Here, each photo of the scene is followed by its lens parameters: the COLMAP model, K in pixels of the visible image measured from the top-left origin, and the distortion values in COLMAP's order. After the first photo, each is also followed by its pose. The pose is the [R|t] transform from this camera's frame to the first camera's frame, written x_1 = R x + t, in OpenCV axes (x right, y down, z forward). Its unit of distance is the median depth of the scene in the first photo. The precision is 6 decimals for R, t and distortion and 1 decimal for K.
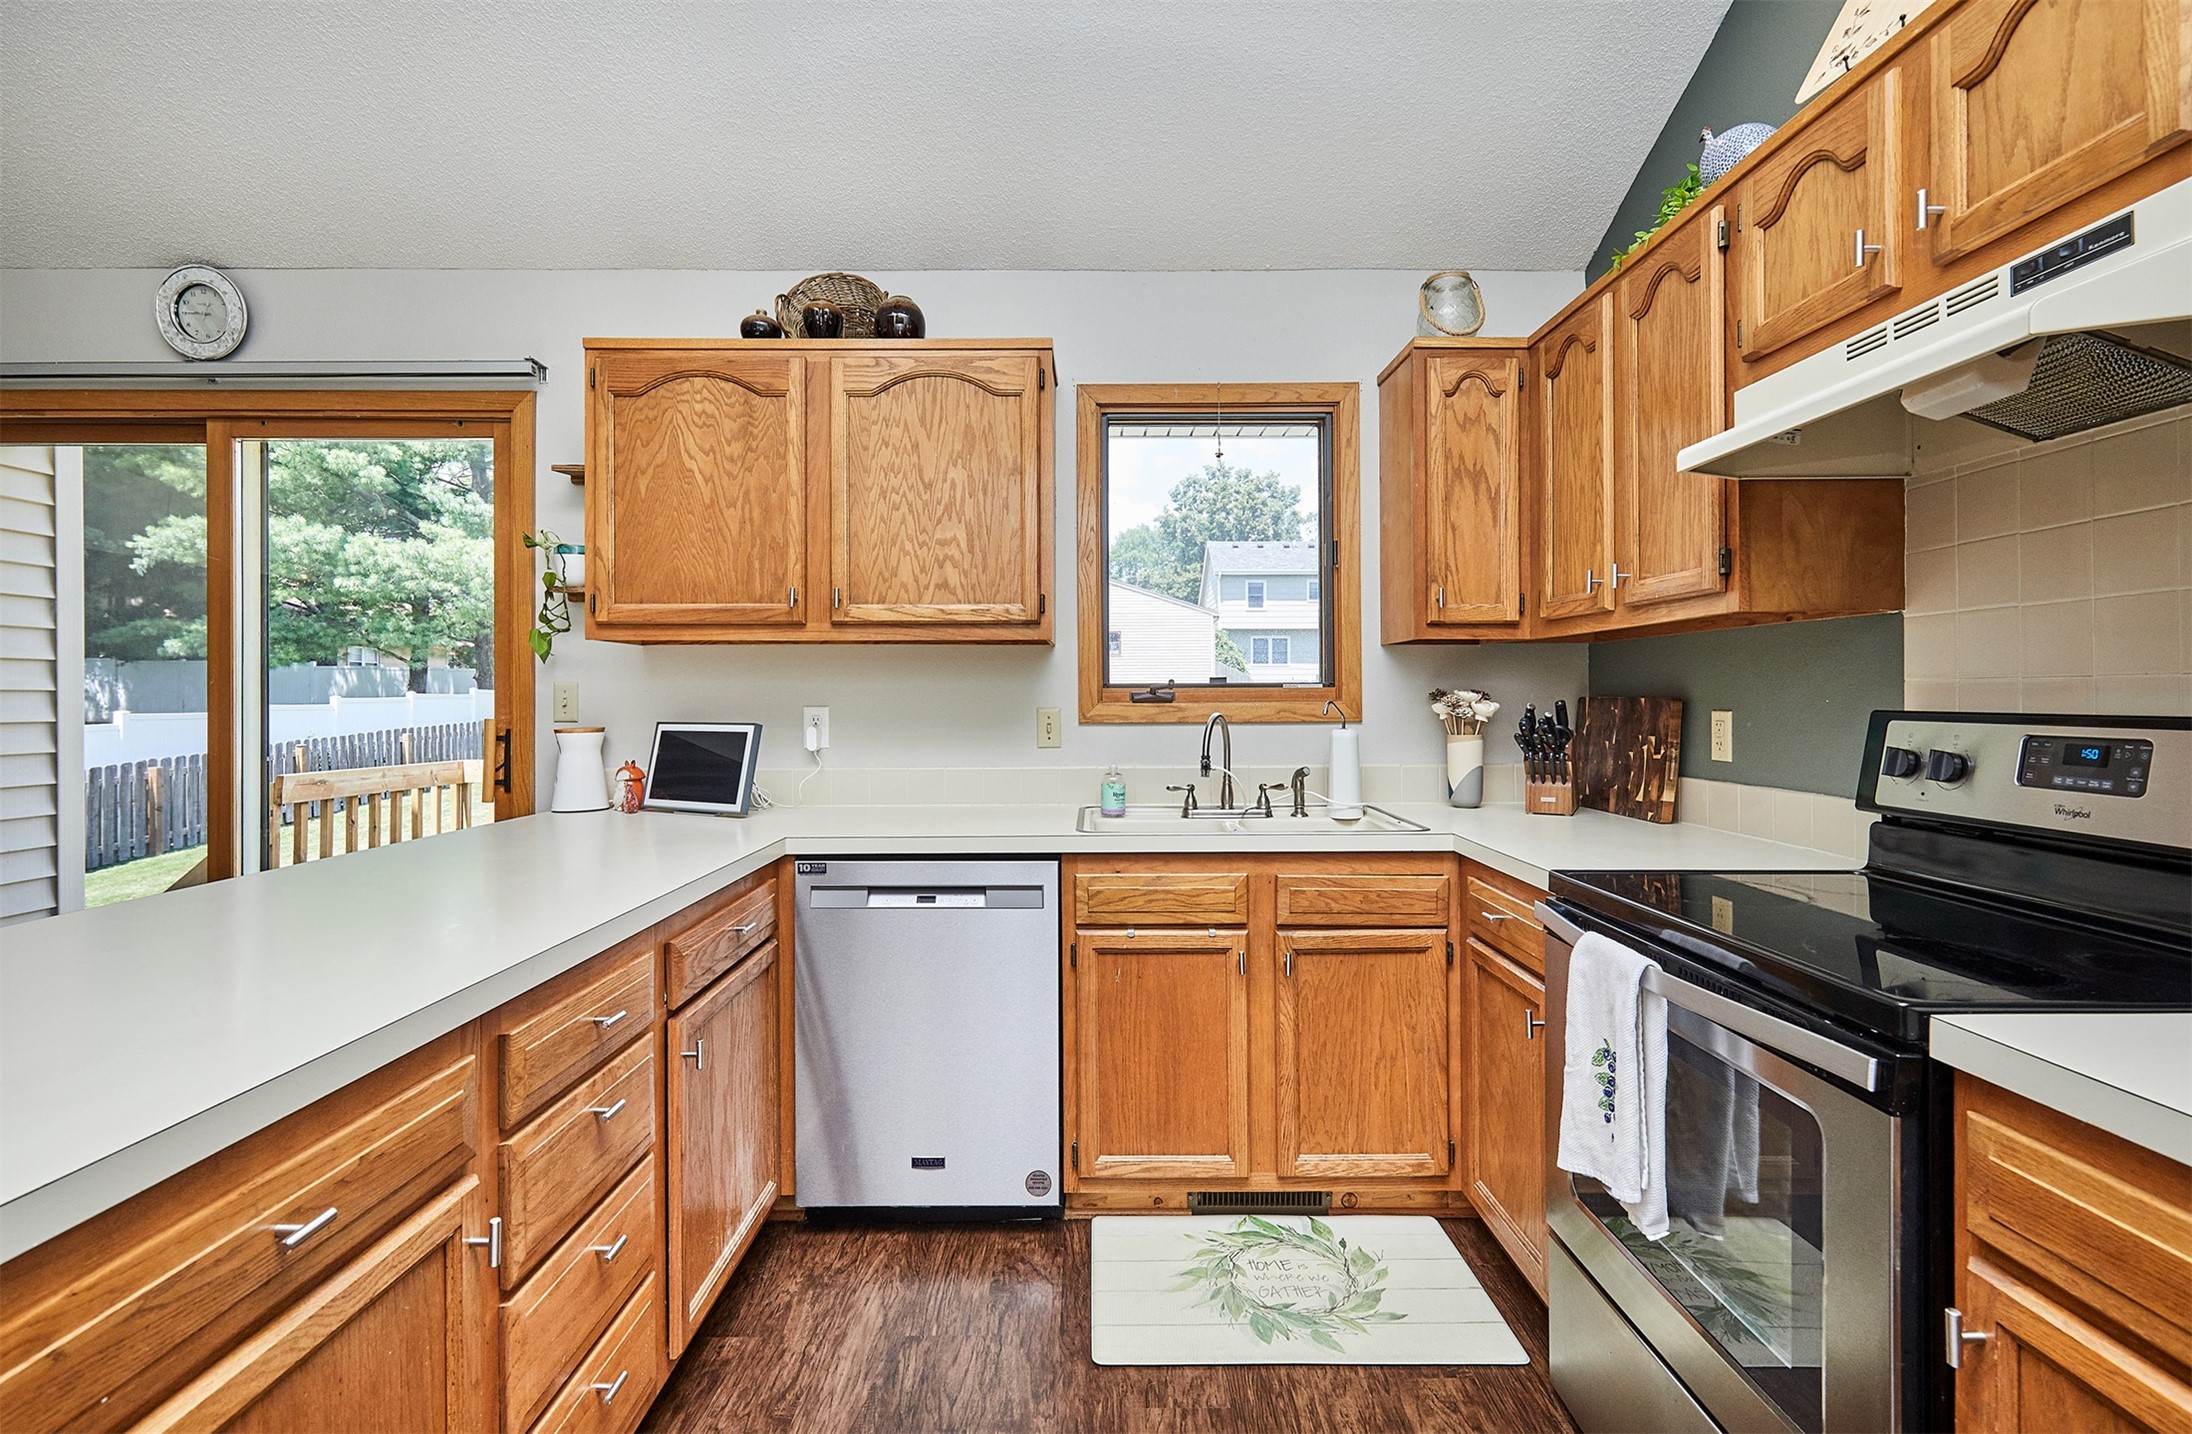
lens RADIAL K [[991.0, 0, 1087.5], [0, 991.0, 694.0], [0, 0, 1]] dist [-0.000449, -0.000017]
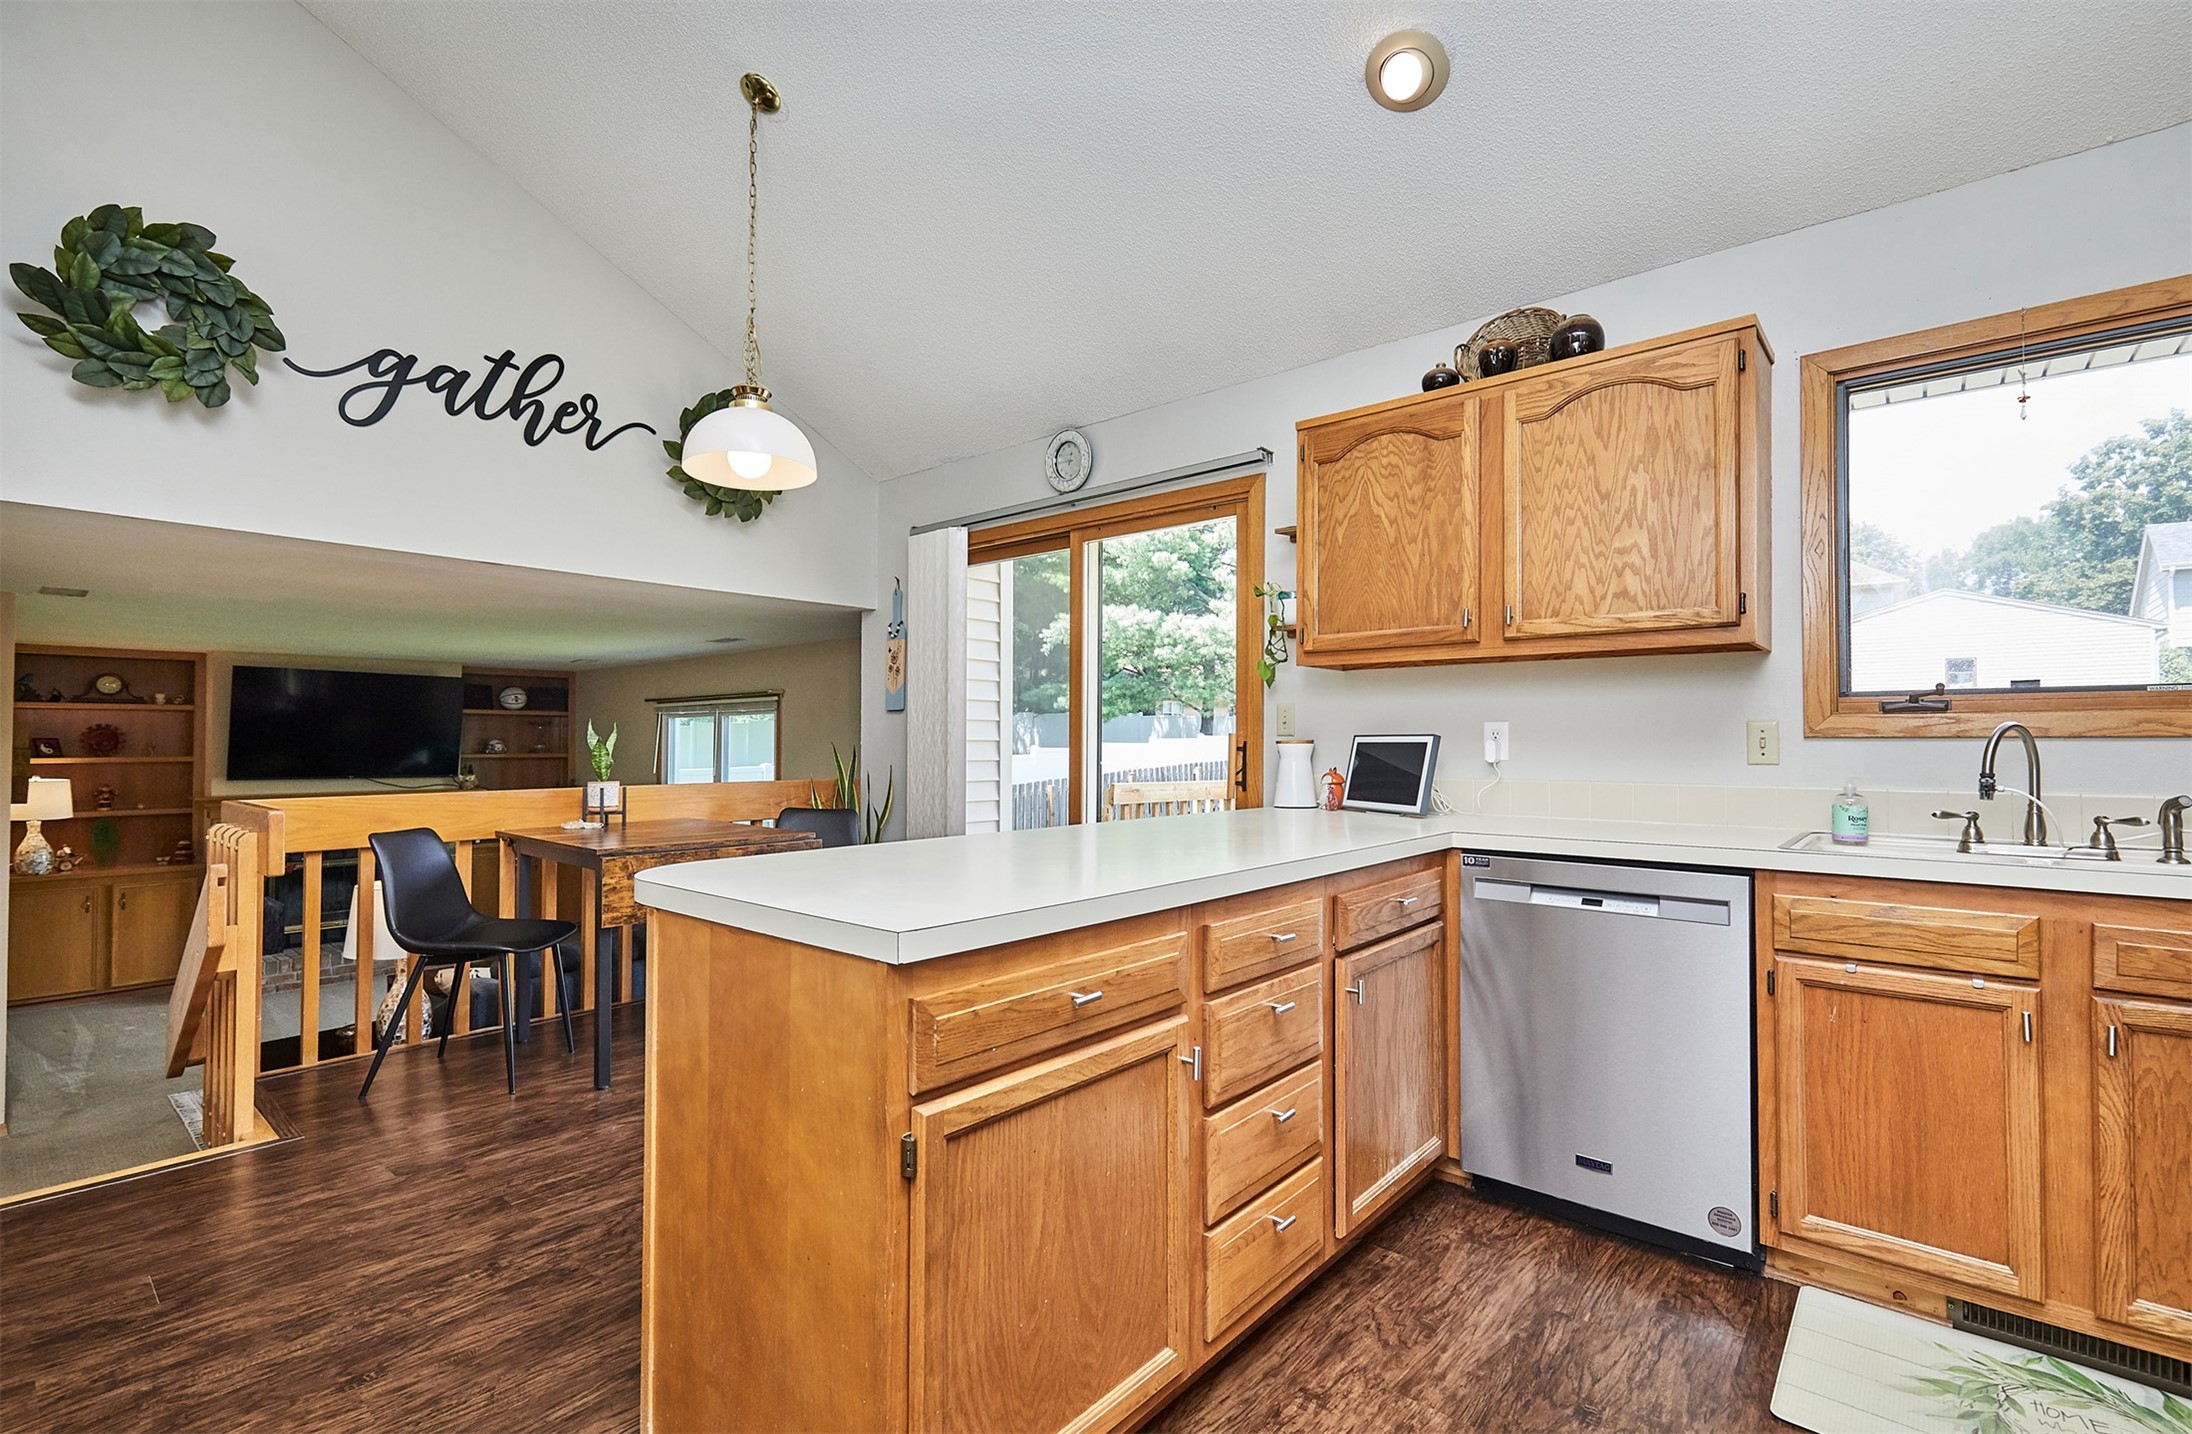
lens RADIAL K [[991.0, 0, 1096.8], [0, 991.0, 712.4], [0, 0, 1]] dist [-0.000449, -0.000017]
pose [[0.755530, -0.020070, -0.654806, 0.101423], [-0.002181, 0.999448, -0.033150, 0.041163], [0.655110, 0.026474, 0.755070, -0.079078]]
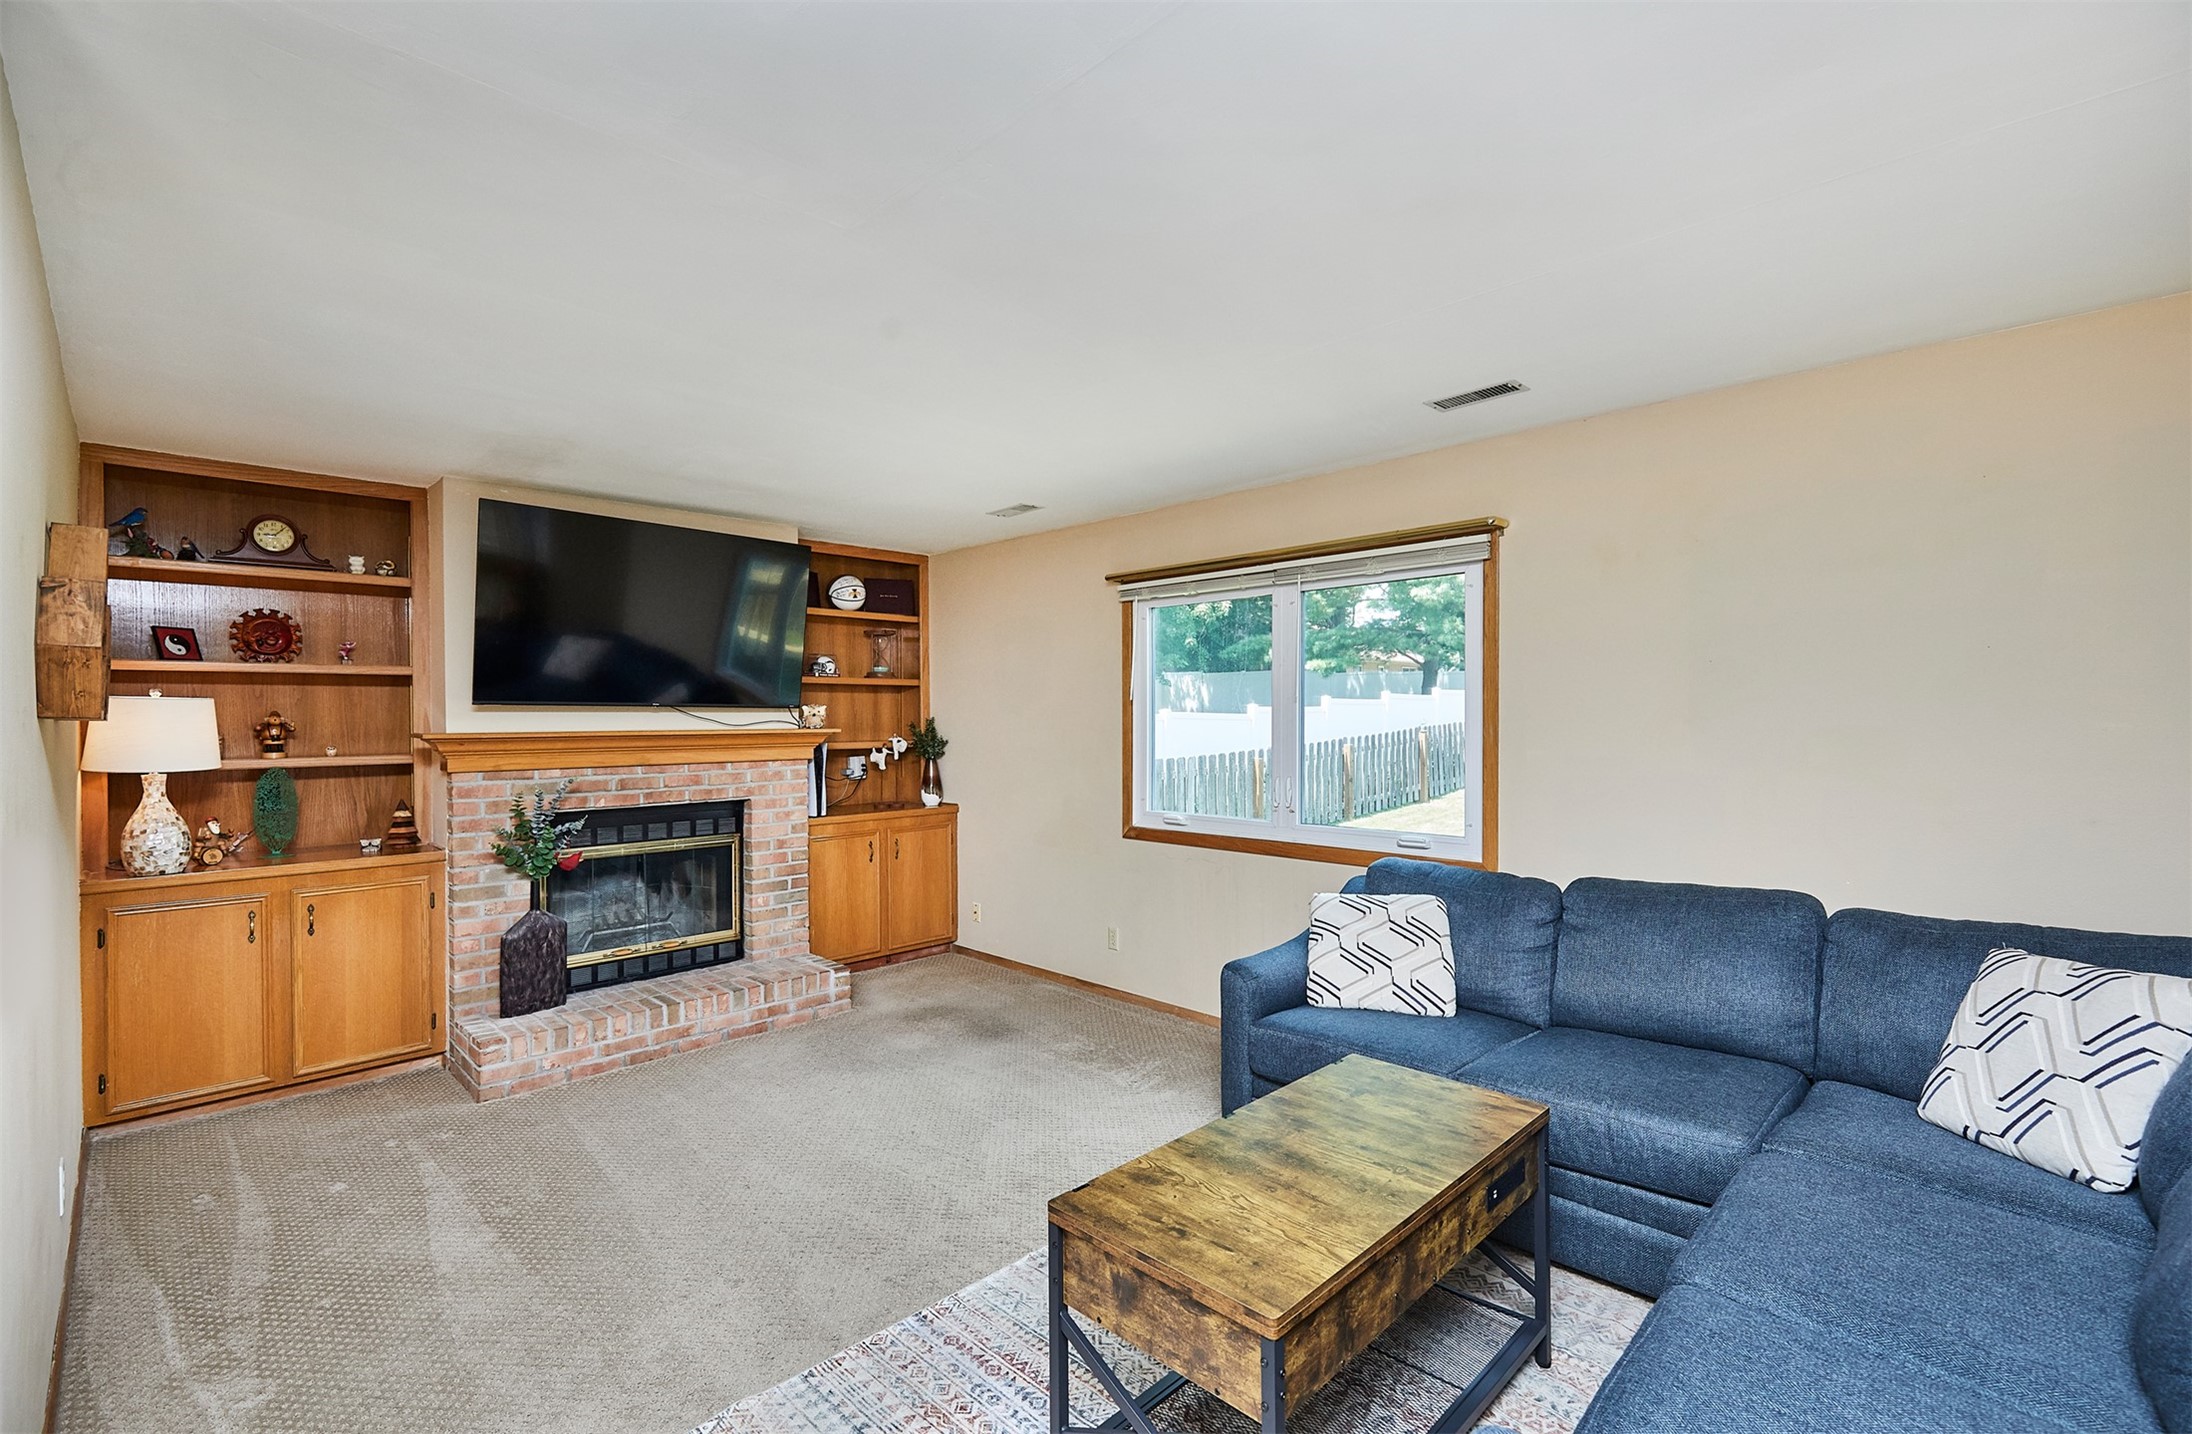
lens RADIAL K [[991.0, 0, 1094.0], [0, 991.0, 711.6], [0, 0, 1]] dist [-0.000449, -0.000017]
pose [[0.694490, -0.003505, -0.719494, -1.790852], [0.002165, 0.999994, -0.002782, 0.164314], [0.719499, 0.000374, 0.694493, 0.047319]]
